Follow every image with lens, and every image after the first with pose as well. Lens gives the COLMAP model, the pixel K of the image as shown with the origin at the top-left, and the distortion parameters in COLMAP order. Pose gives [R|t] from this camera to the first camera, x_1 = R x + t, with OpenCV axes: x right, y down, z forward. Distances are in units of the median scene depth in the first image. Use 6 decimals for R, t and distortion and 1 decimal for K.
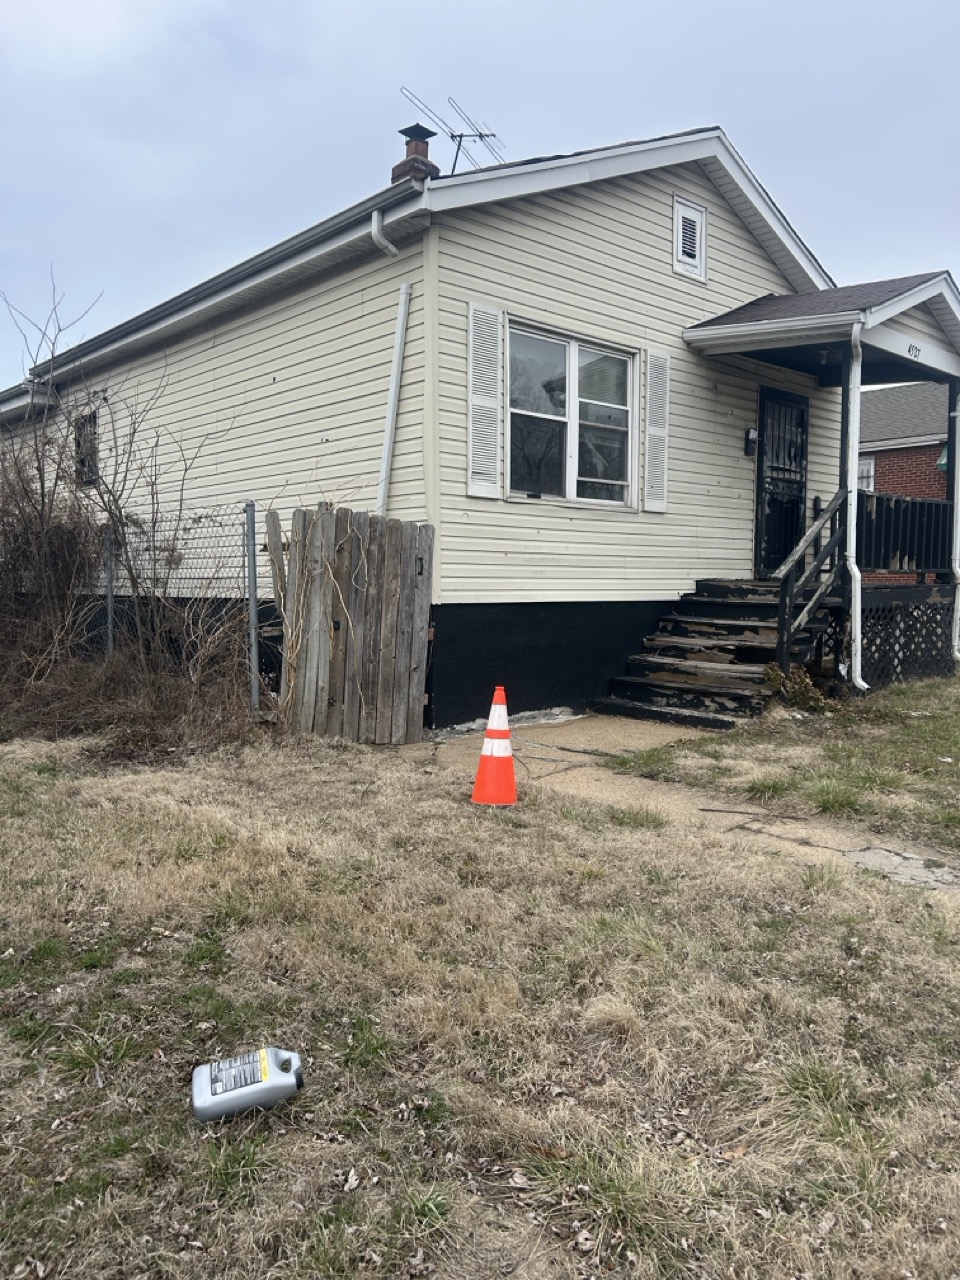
lens RADIAL K [[965.9, 0, 479.3], [0, 965.9, 644.1], [0, 0, 1]] dist [0.011199, -0.000122]
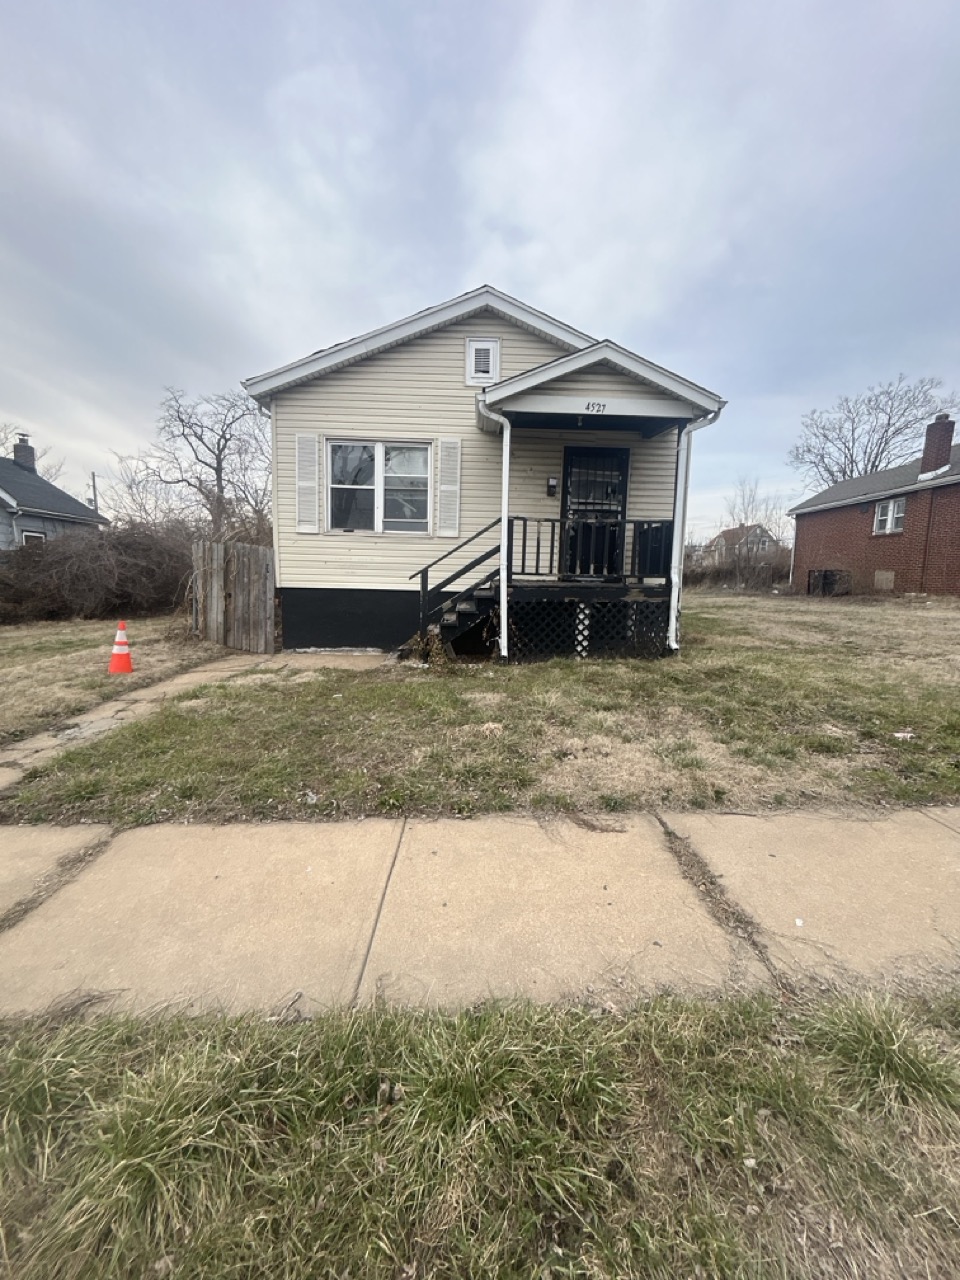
lens RADIAL K [[520.8, 0, 481.4], [0, 520.8, 633.4], [0, 0, 1]] dist [-0.000070, 0.000179]
pose [[0.763320, 0.080877, -0.640938, 0.864849], [-0.061916, 0.996724, 0.052034, -0.024282], [0.643046, -0.000034, 0.765827, 0.382548]]
